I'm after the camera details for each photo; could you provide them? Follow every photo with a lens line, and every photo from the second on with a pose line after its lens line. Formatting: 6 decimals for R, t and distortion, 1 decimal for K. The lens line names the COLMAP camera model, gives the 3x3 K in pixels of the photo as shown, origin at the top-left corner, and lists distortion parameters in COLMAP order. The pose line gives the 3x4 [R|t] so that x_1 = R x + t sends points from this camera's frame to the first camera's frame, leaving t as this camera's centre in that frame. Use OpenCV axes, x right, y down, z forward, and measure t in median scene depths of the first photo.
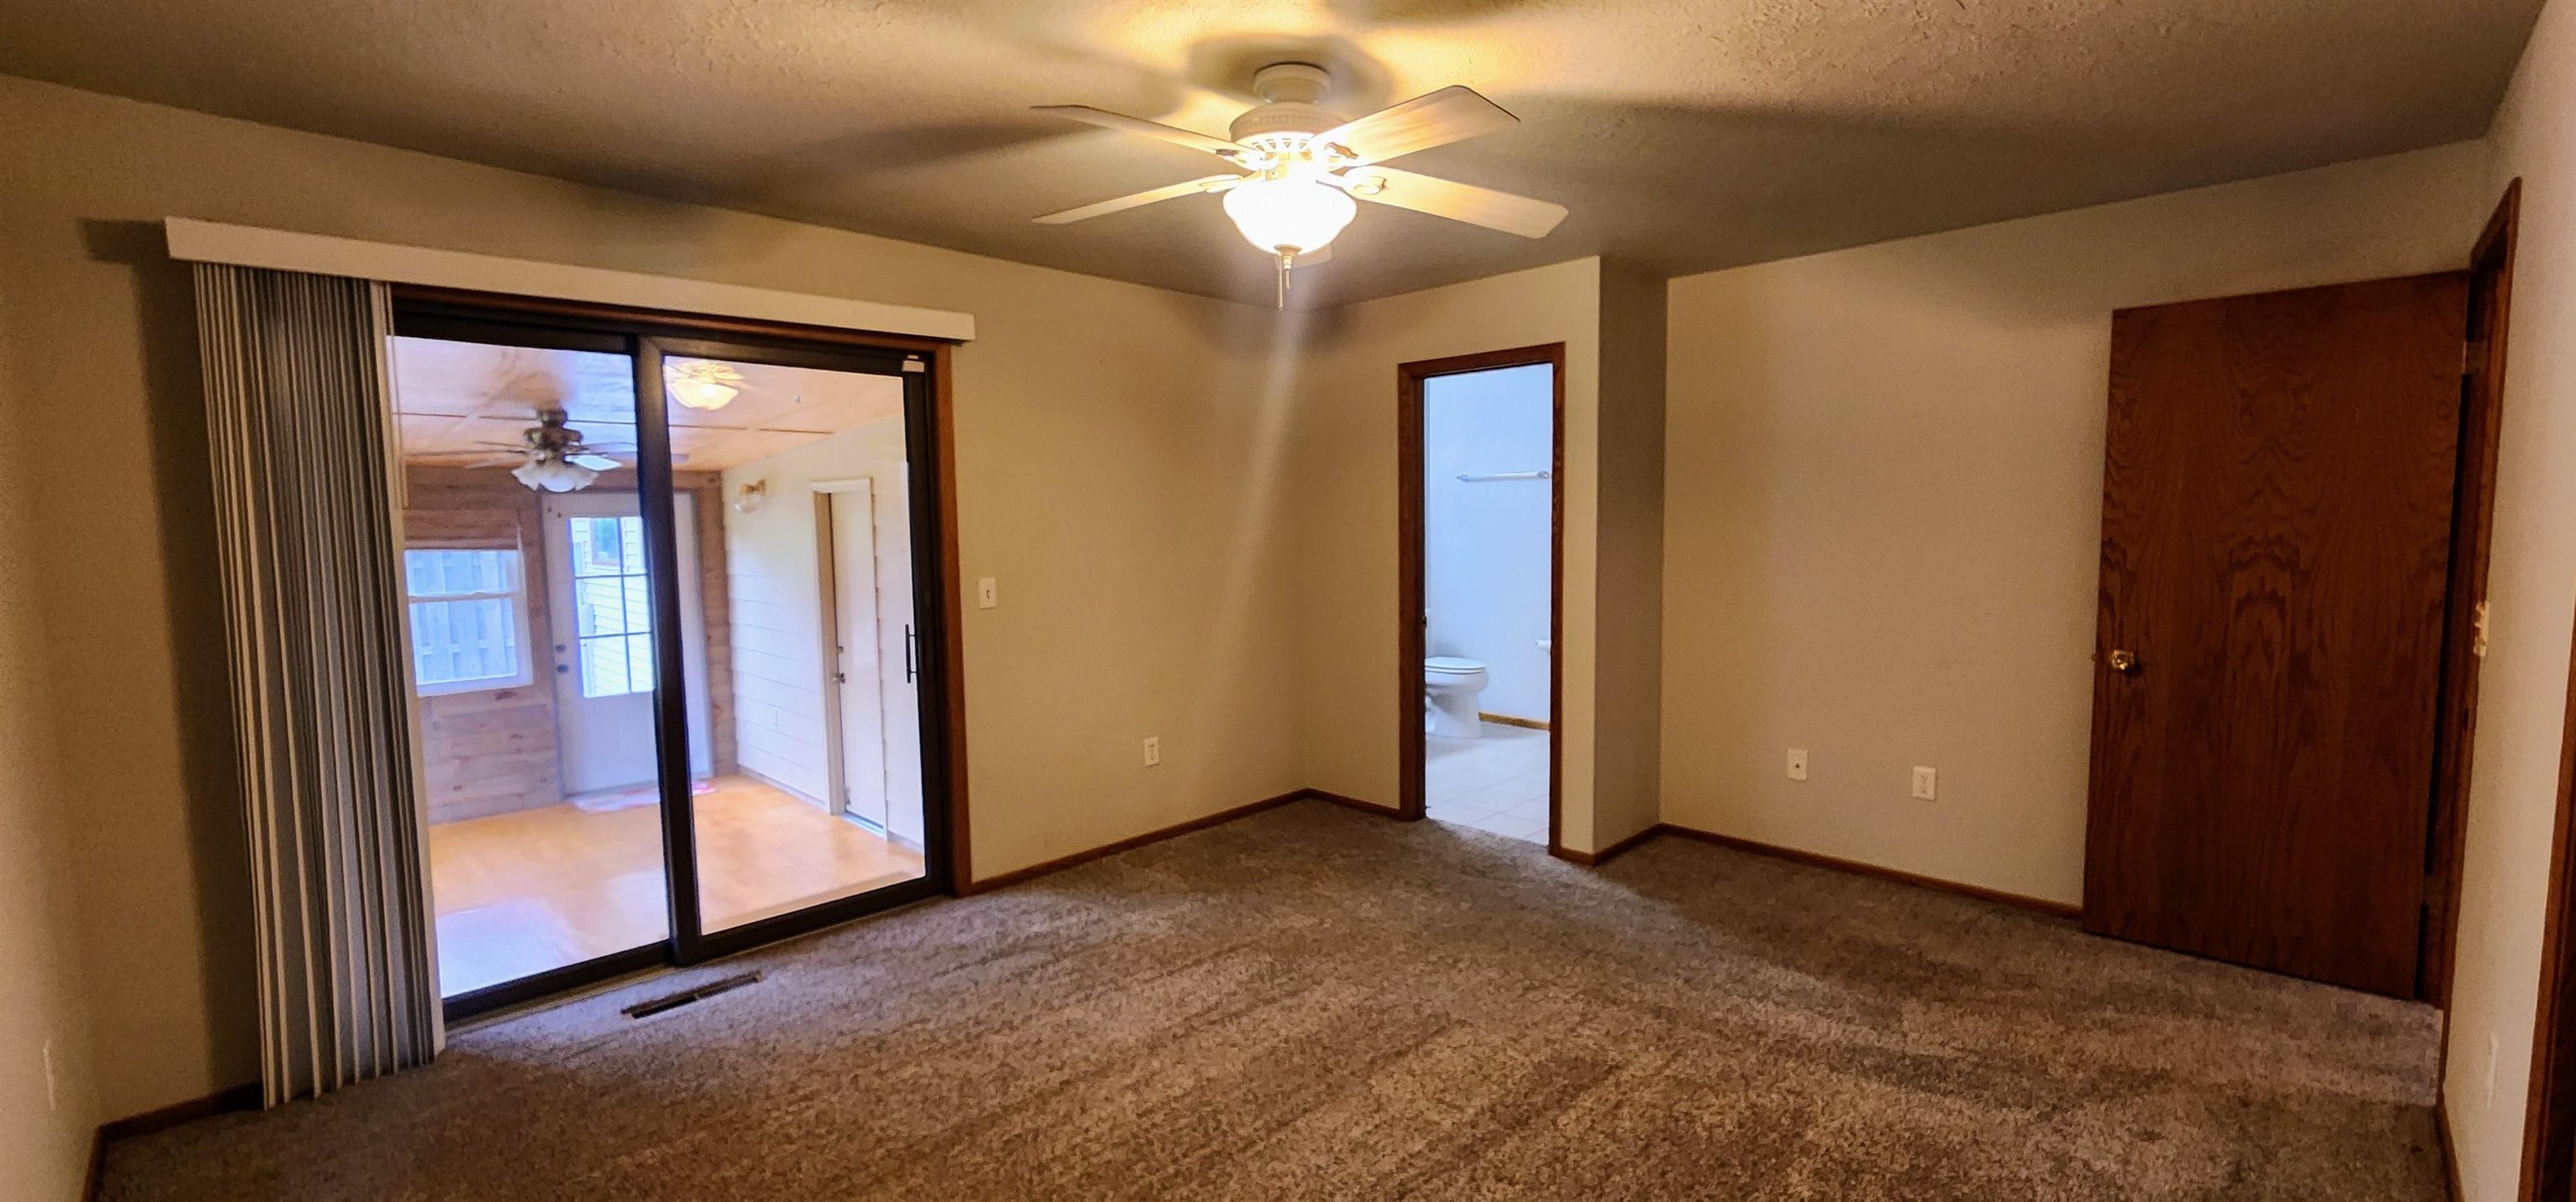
lens RADIAL K [[1047.6, 0, 1291.3], [0, 1047.6, 607.2], [0, 0, 1]] dist [-0.001081, -0.000370]
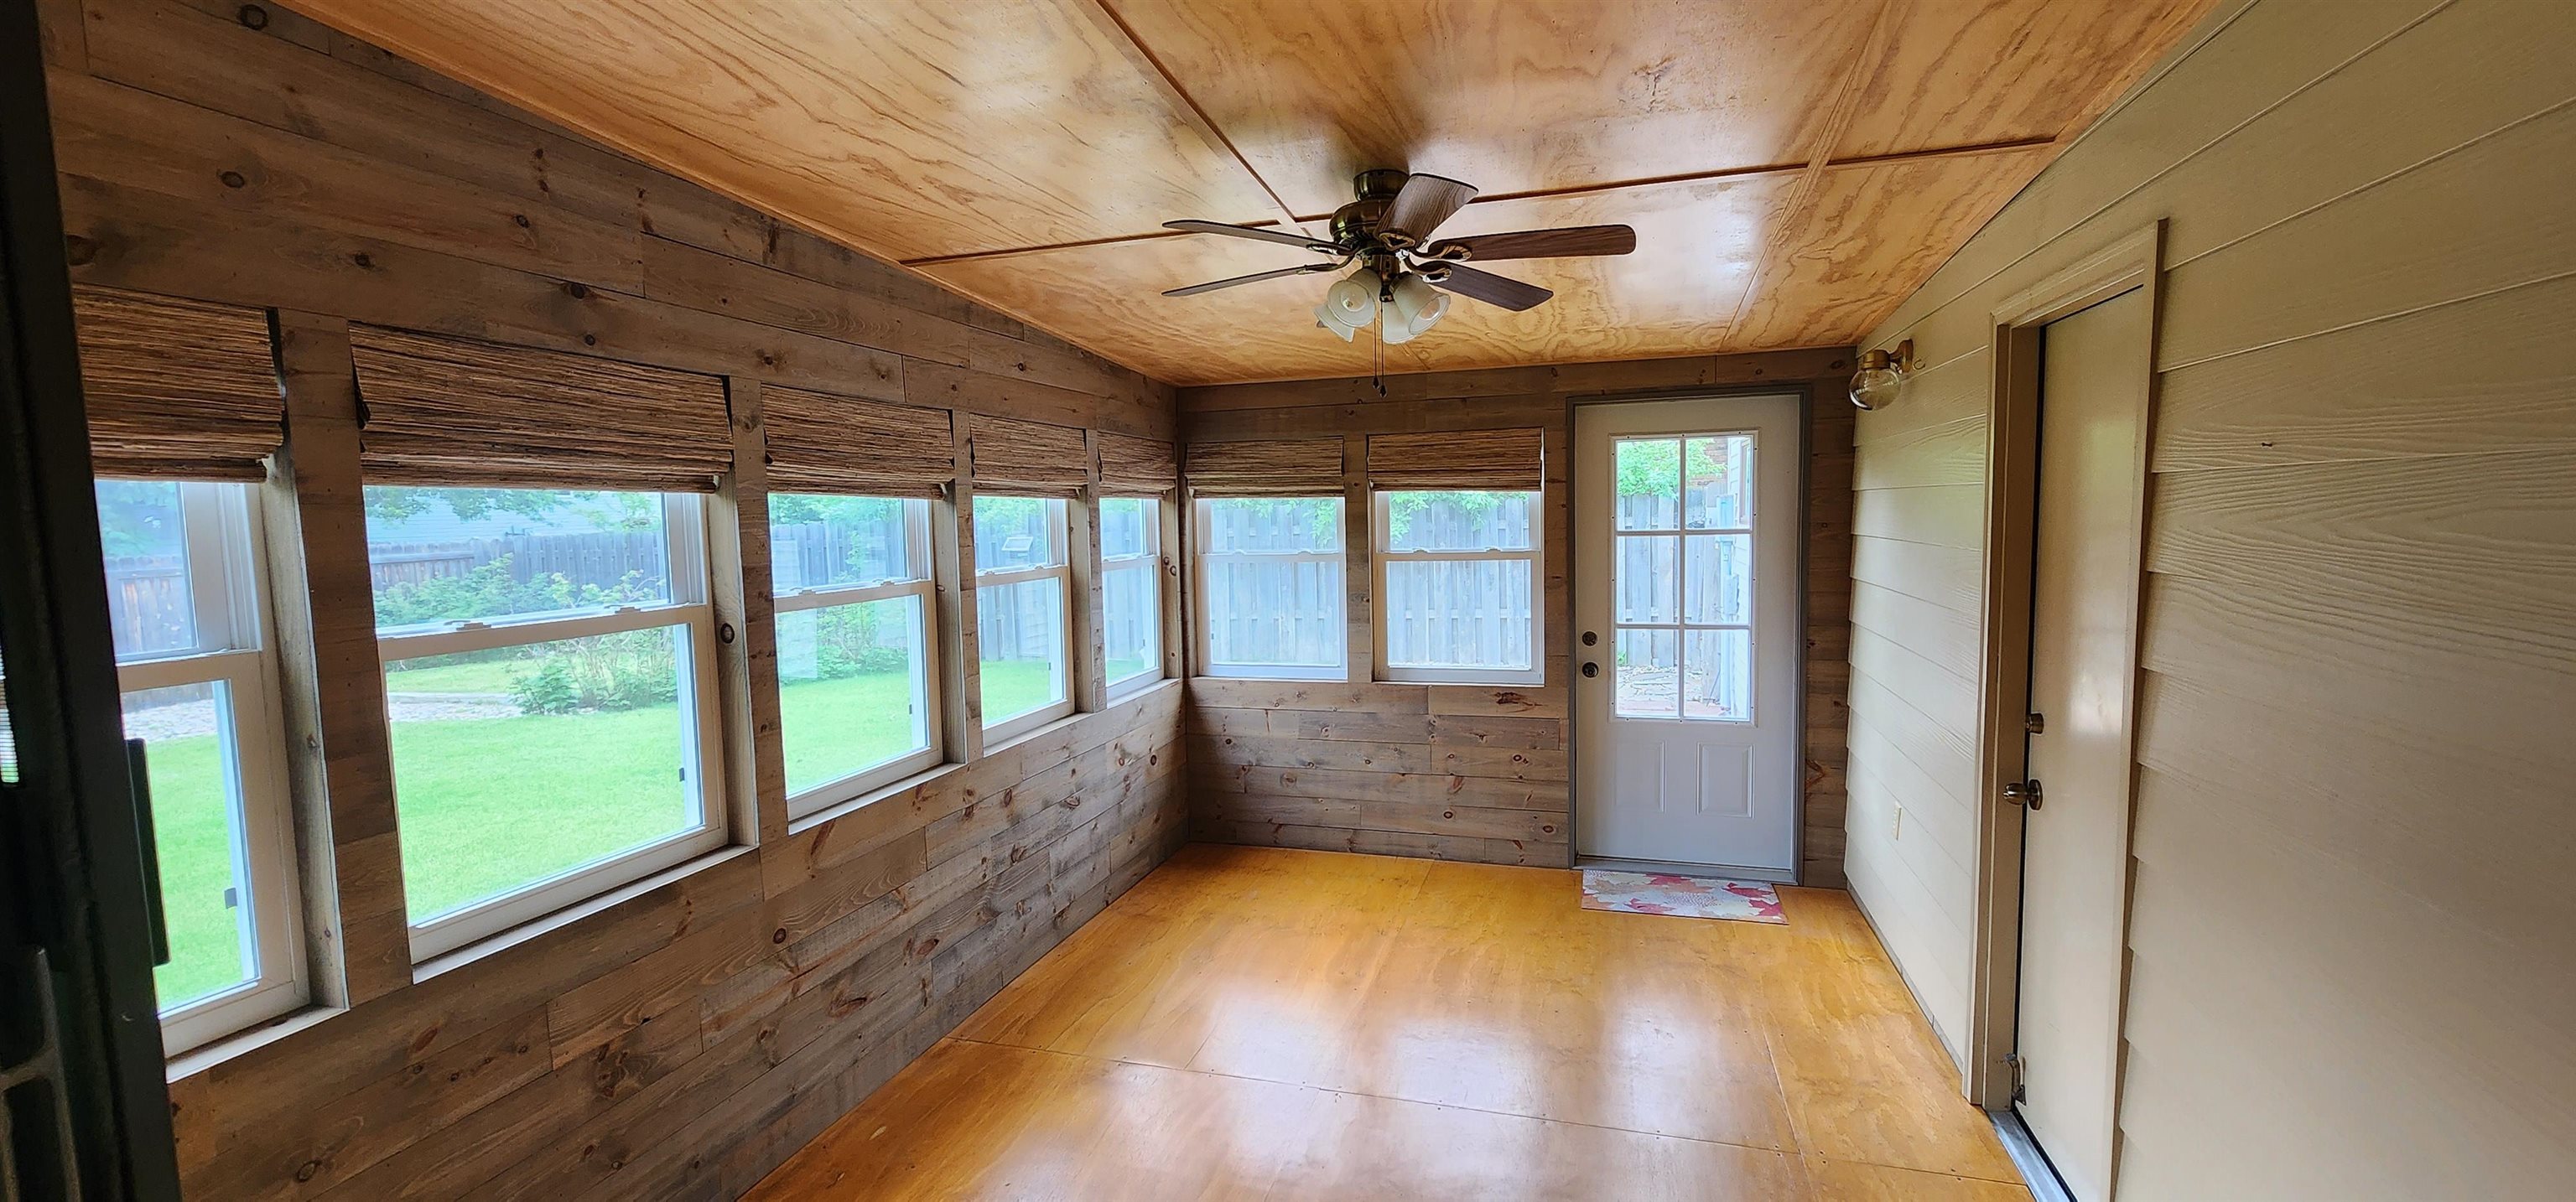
lens RADIAL K [[1047.6, 0, 1291.3], [0, 1047.6, 607.2], [0, 0, 1]] dist [-0.001081, -0.000370]
pose [[0.458753, 0.084235, -0.884562, -0.201924], [-0.062680, 0.996084, 0.062348, -0.010659], [0.886350, 0.026843, 0.462236, 0.537720]]
